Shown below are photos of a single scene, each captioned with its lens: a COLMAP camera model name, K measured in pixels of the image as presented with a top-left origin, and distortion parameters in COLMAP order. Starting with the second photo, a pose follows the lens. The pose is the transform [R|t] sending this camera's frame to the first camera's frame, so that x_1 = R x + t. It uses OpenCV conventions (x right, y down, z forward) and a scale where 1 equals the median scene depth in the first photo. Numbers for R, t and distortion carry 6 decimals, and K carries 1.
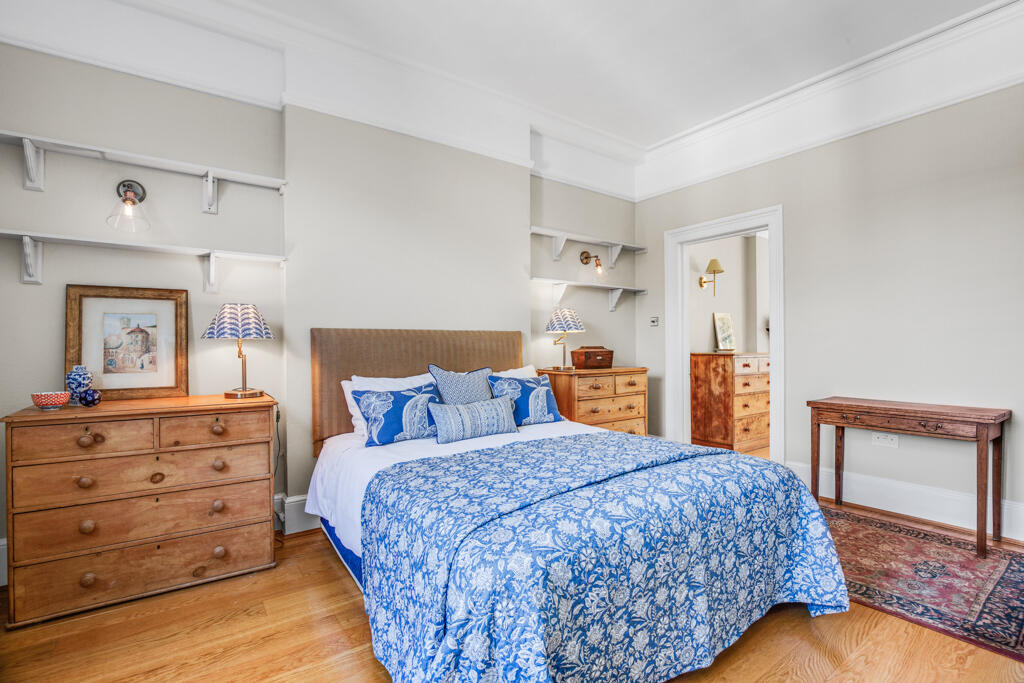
lens RADIAL K [[466.7, 0, 512.0], [0, 466.7, 341.5], [0, 0, 1]] dist [-0.011392, 0.000895]
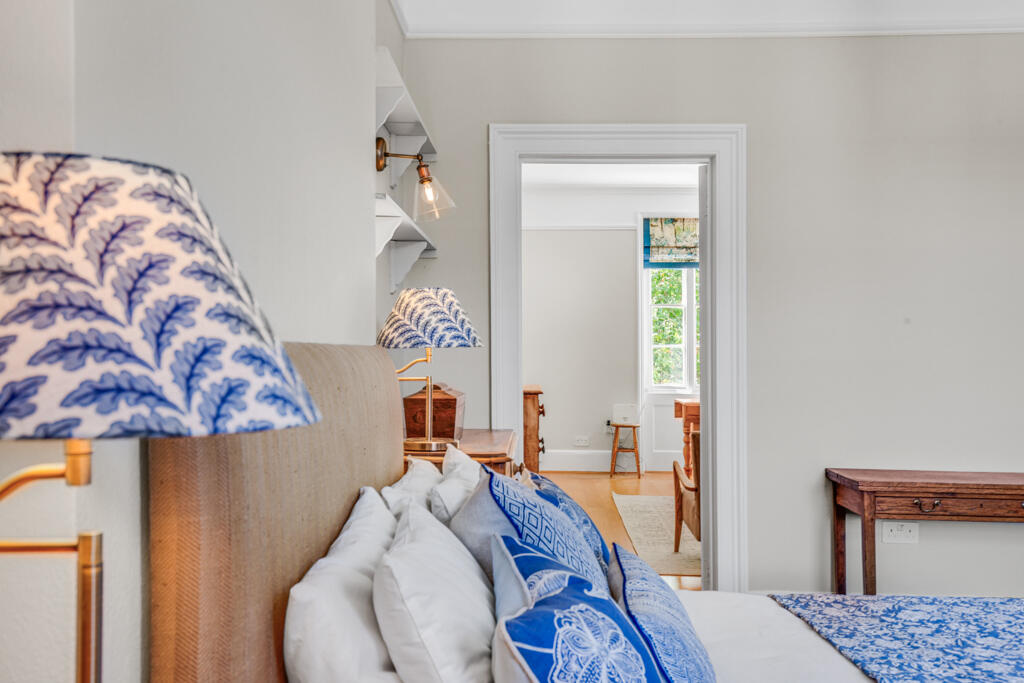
lens RADIAL K [[970.5, 0, 512.0], [0, 970.5, 341.5], [0, 0, 1]] dist [0.109469, -0.215272]
pose [[0.600571, 0.017850, 0.799372, -0.459953], [-0.015060, 0.999826, -0.011012, -0.020406], [-0.799429, -0.005426, 0.600735, 0.477734]]
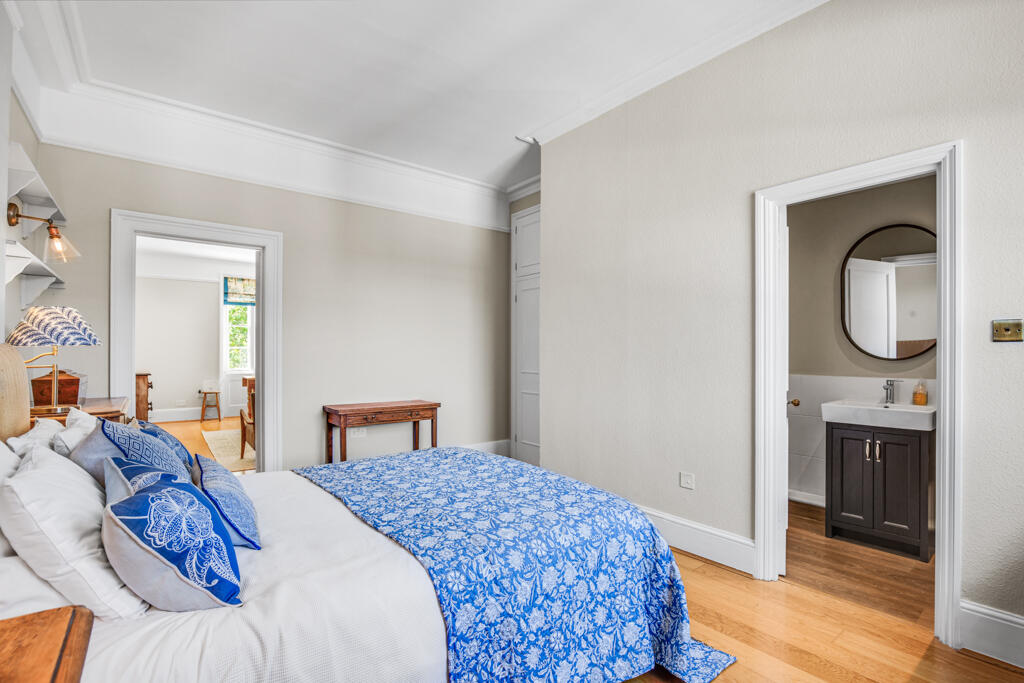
lens RADIAL K [[466.7, 0, 512.0], [0, 466.7, 341.5], [0, 0, 1]] dist [-0.011392, 0.000895]
pose [[-0.044847, 0.027035, 0.998628, -0.463480], [-0.004752, 0.999617, -0.027275, -0.016433], [-0.998983, -0.005969, -0.044701, 0.469941]]
